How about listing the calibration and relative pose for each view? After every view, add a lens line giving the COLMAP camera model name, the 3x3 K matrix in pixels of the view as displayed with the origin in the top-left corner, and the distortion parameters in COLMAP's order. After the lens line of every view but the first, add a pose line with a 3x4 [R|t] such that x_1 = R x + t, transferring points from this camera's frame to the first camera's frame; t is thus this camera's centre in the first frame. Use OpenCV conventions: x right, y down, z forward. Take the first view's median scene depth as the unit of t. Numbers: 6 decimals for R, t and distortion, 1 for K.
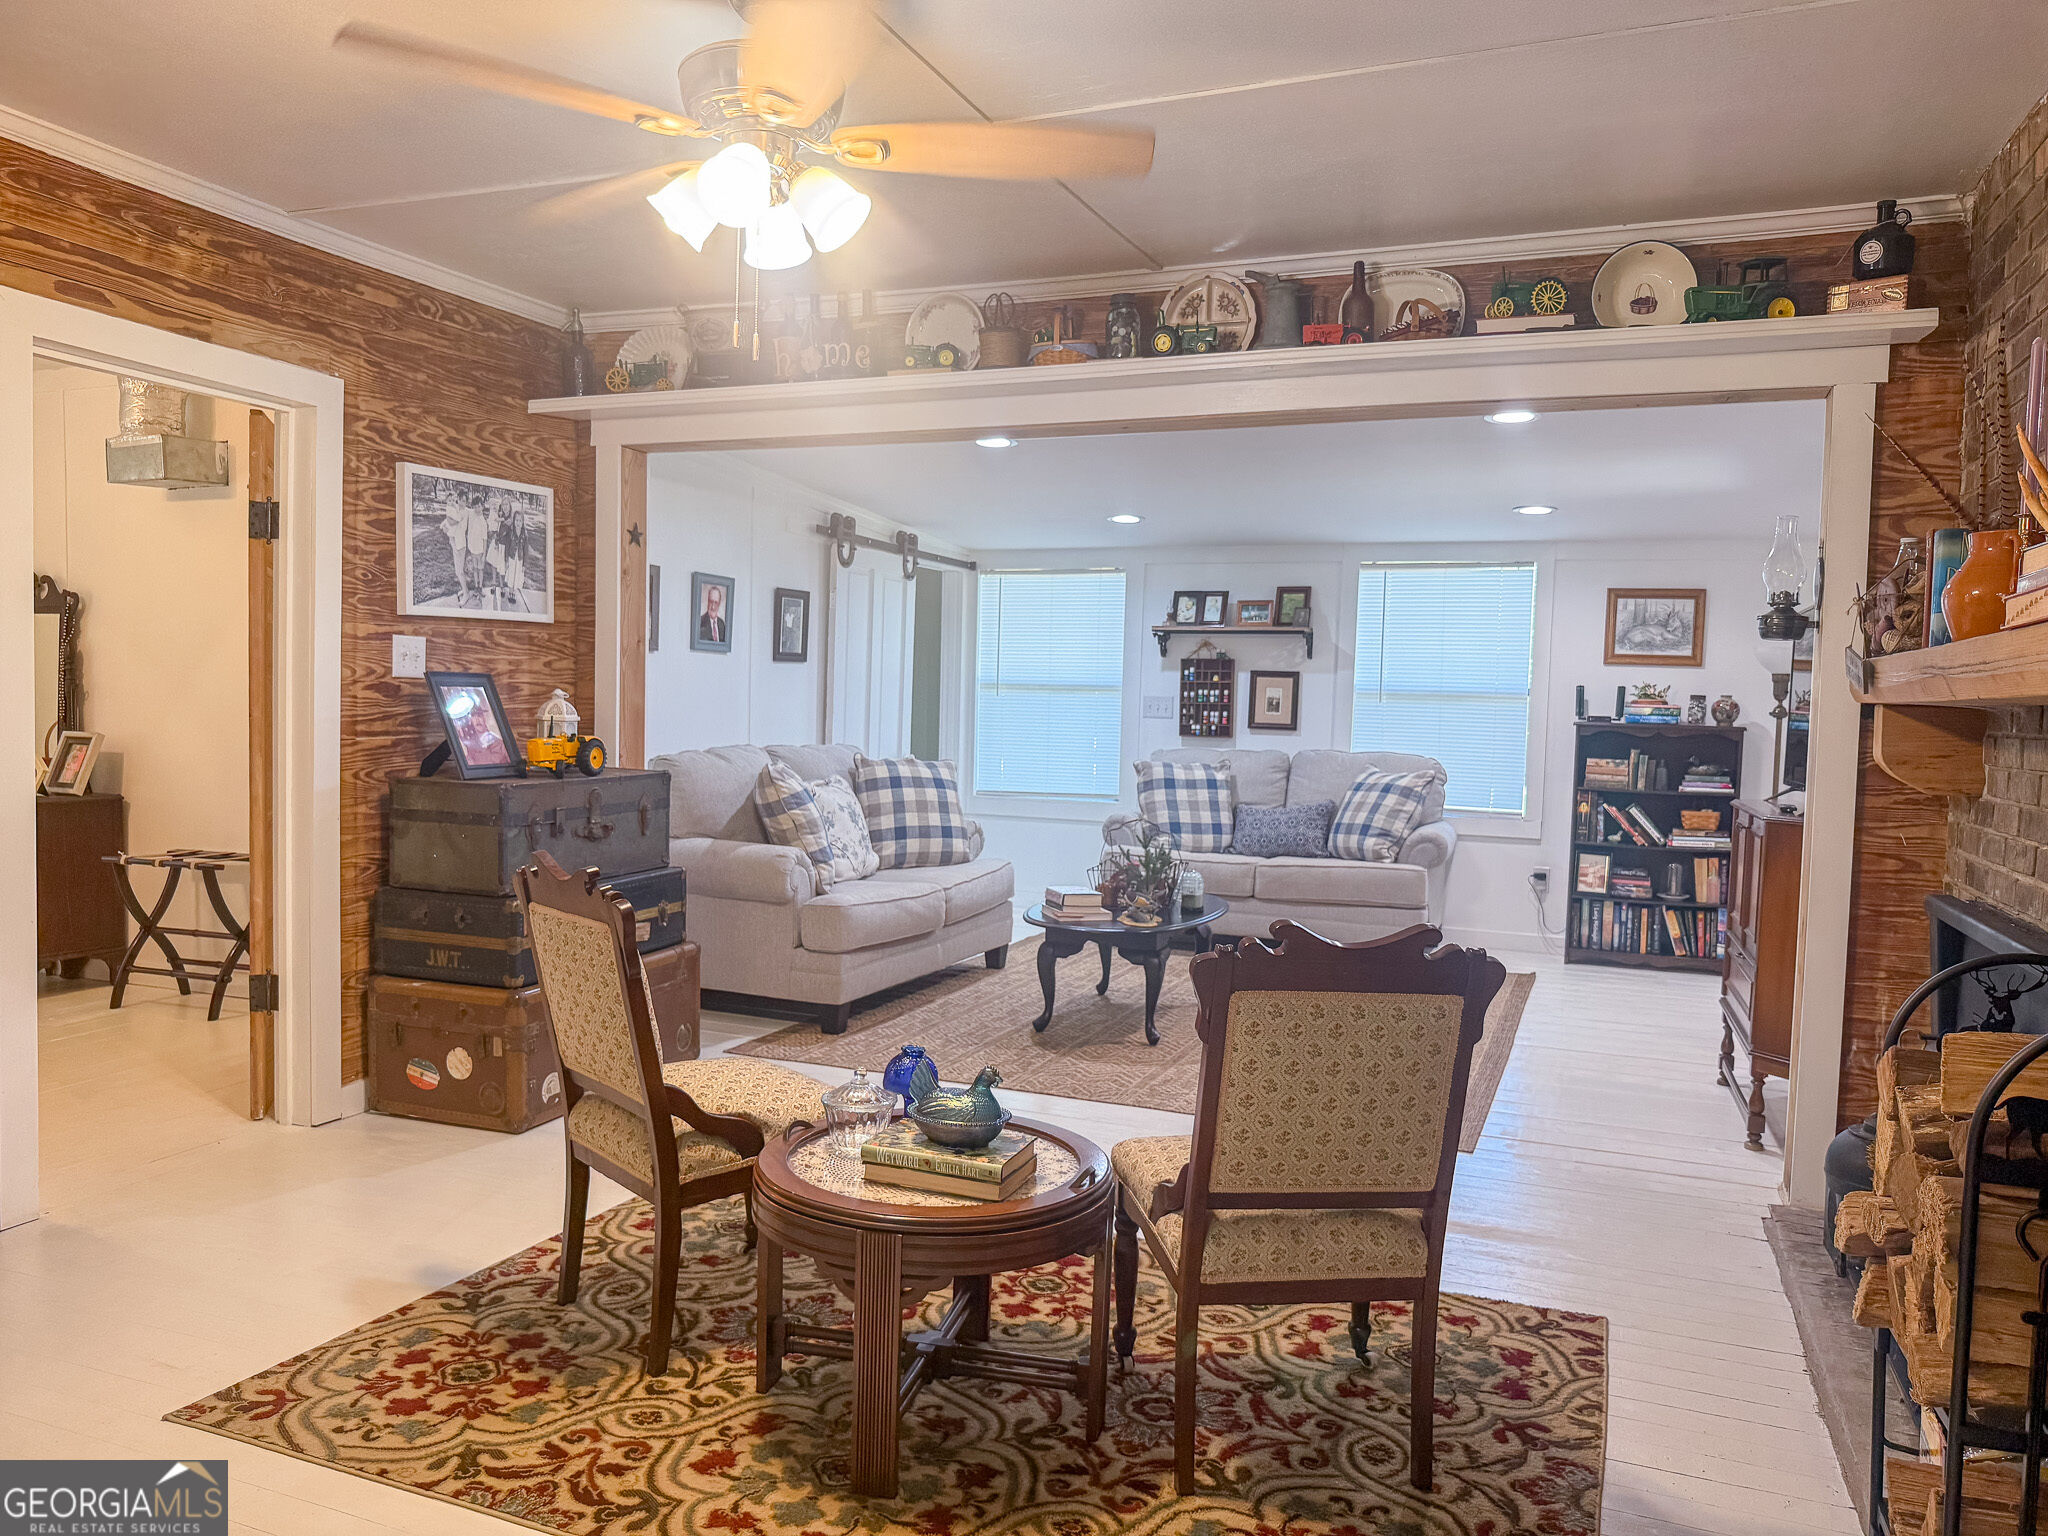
lens RADIAL K [[1475.1, 0, 1024.9], [0, 1475.1, 778.4], [0, 0, 1]] dist [-0.049194, 0.053976]
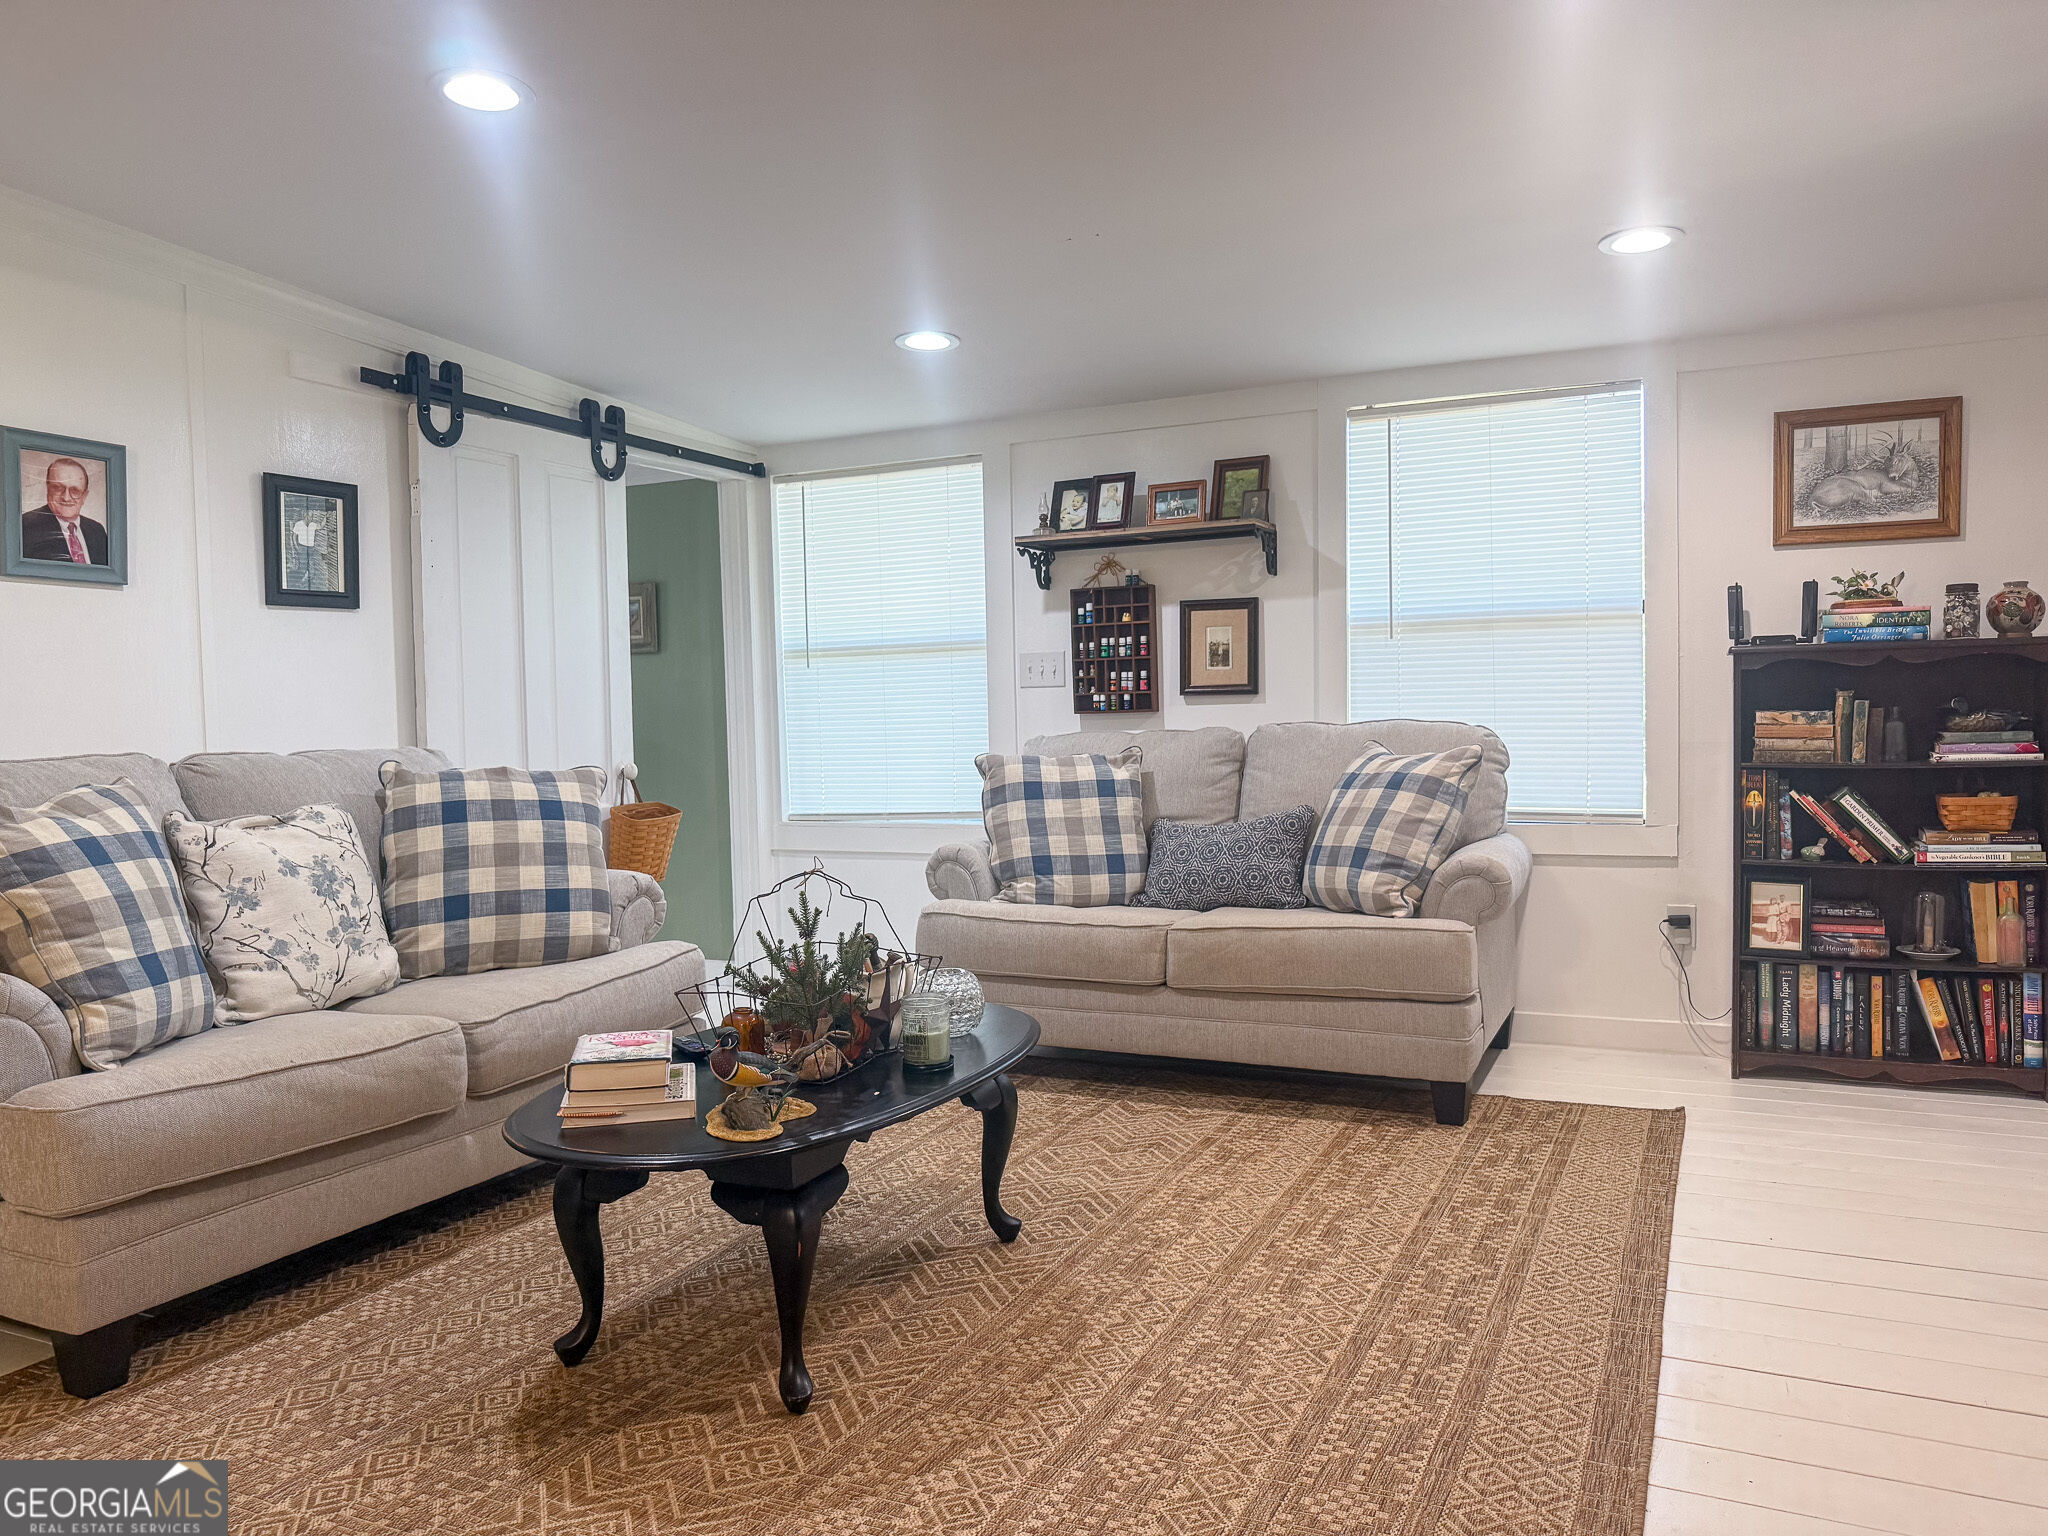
lens RADIAL K [[1446.0, 0, 1051.4], [0, 1446.0, 779.4], [0, 0, 1]] dist [-0.051445, 0.057402]
pose [[0.997727, -0.046533, -0.048748, 0.156838], [0.046106, 0.998888, -0.009861, 0.005929], [0.049153, 0.007591, 0.998762, 0.492516]]
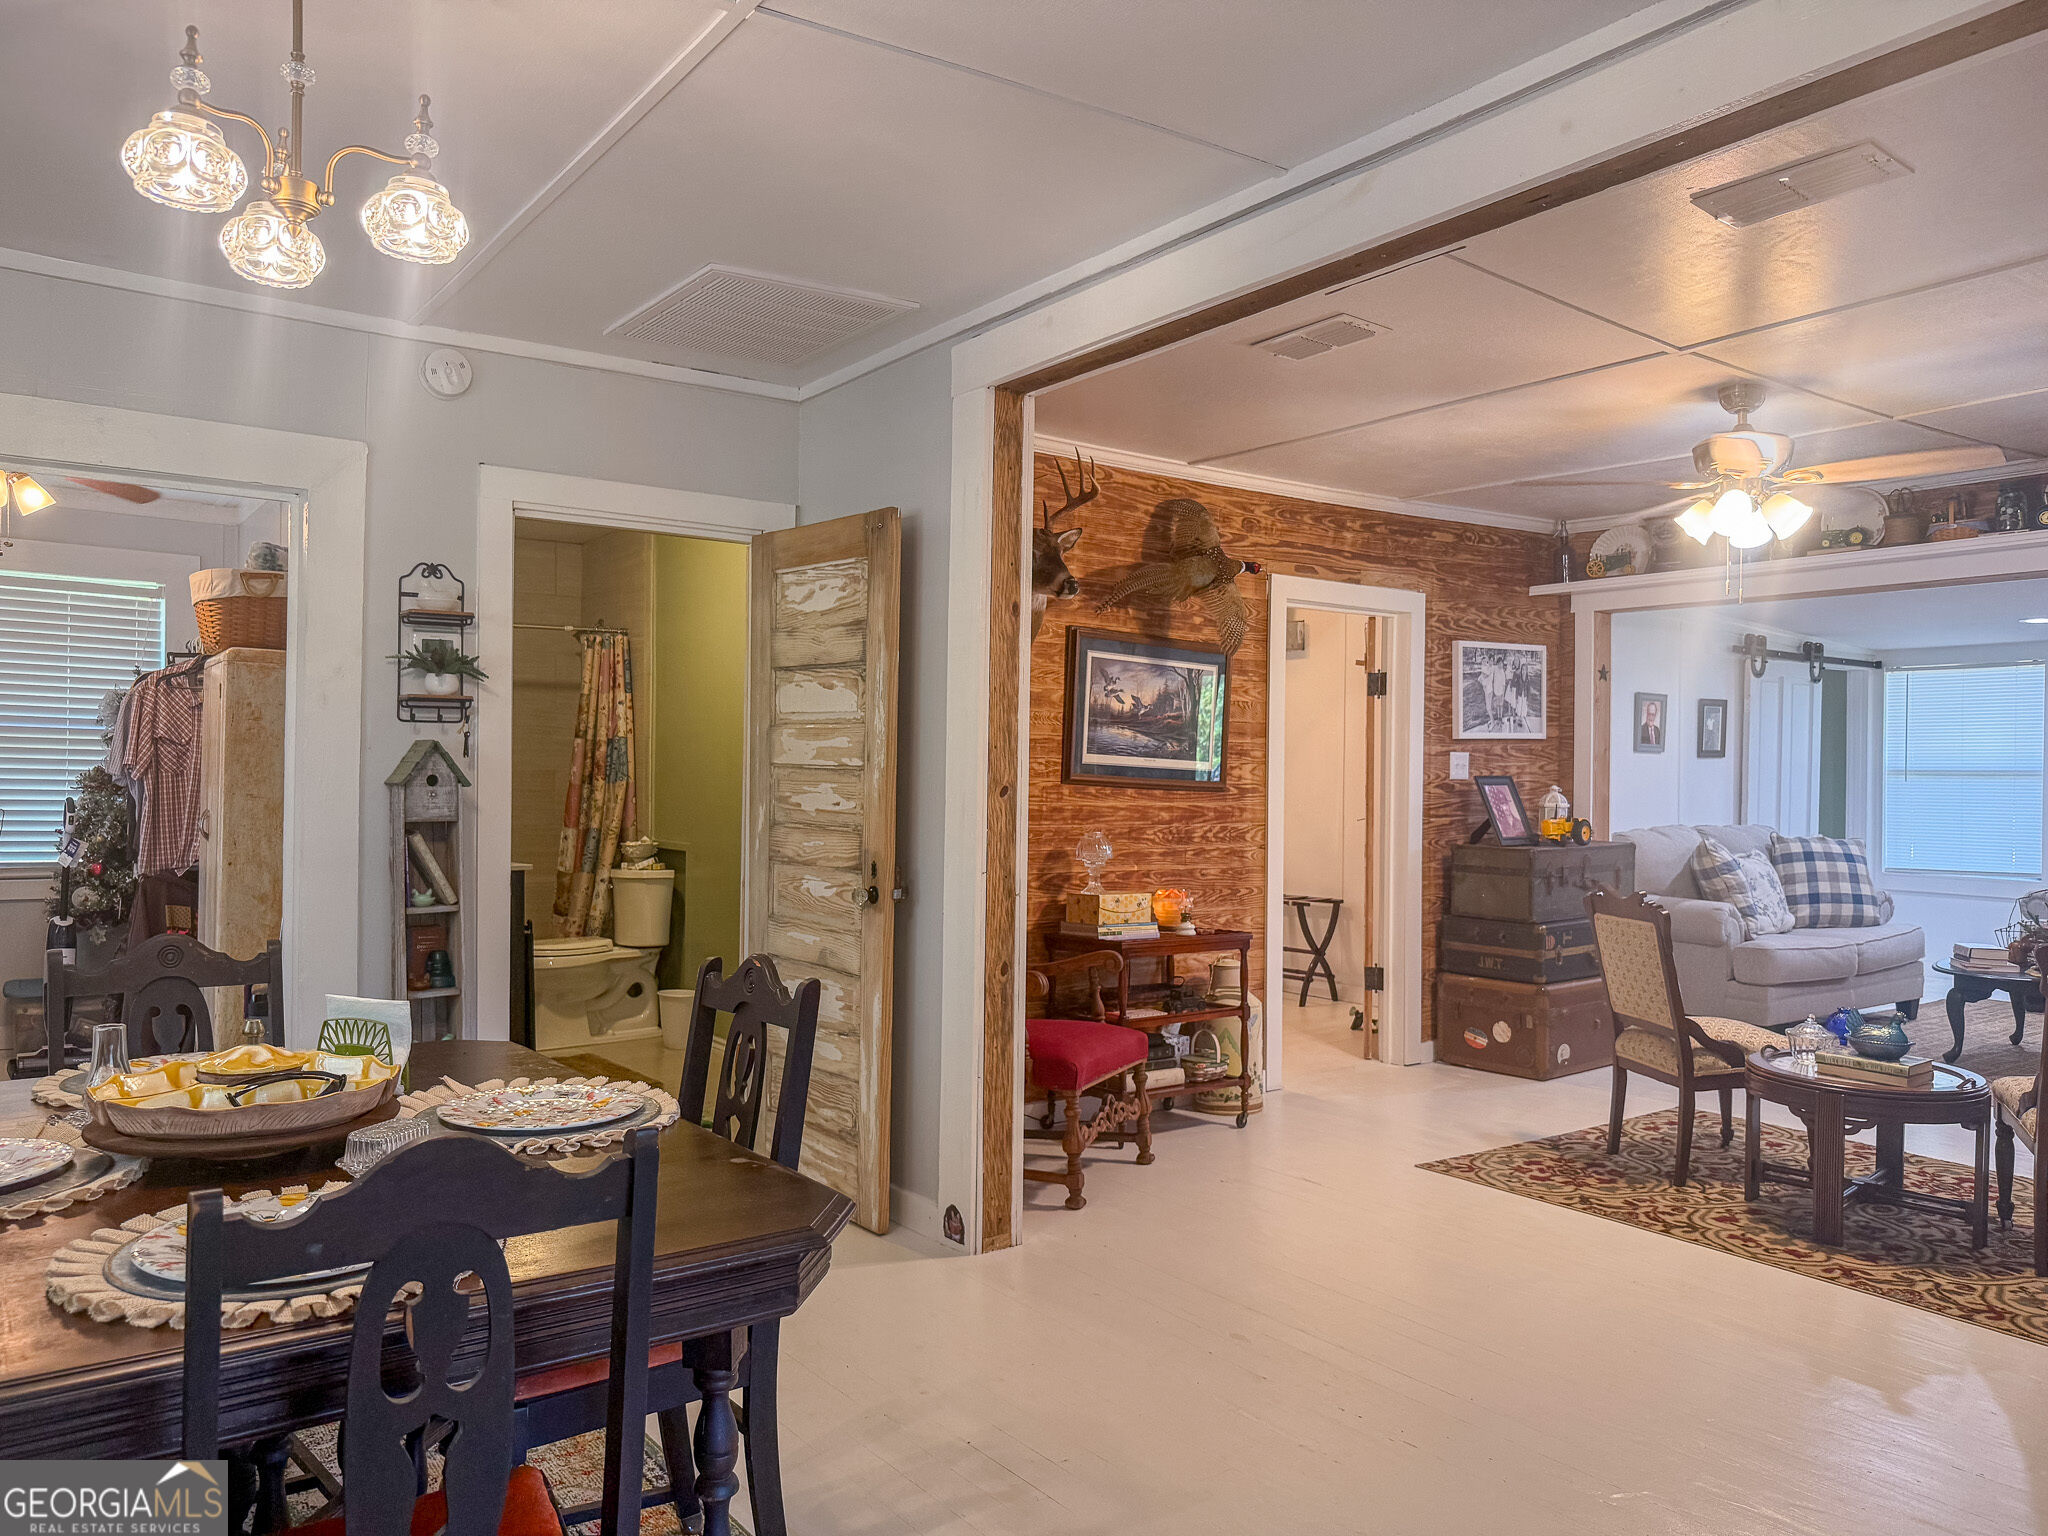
lens RADIAL K [[1475.1, 0, 1024.9], [0, 1475.1, 778.4], [0, 0, 1]] dist [-0.049194, 0.053976]
pose [[0.845243, -0.014589, -0.534182, 0.009476], [-0.015316, 0.998555, -0.051505, 0.010436], [0.534162, 0.051716, 0.843799, -0.356978]]
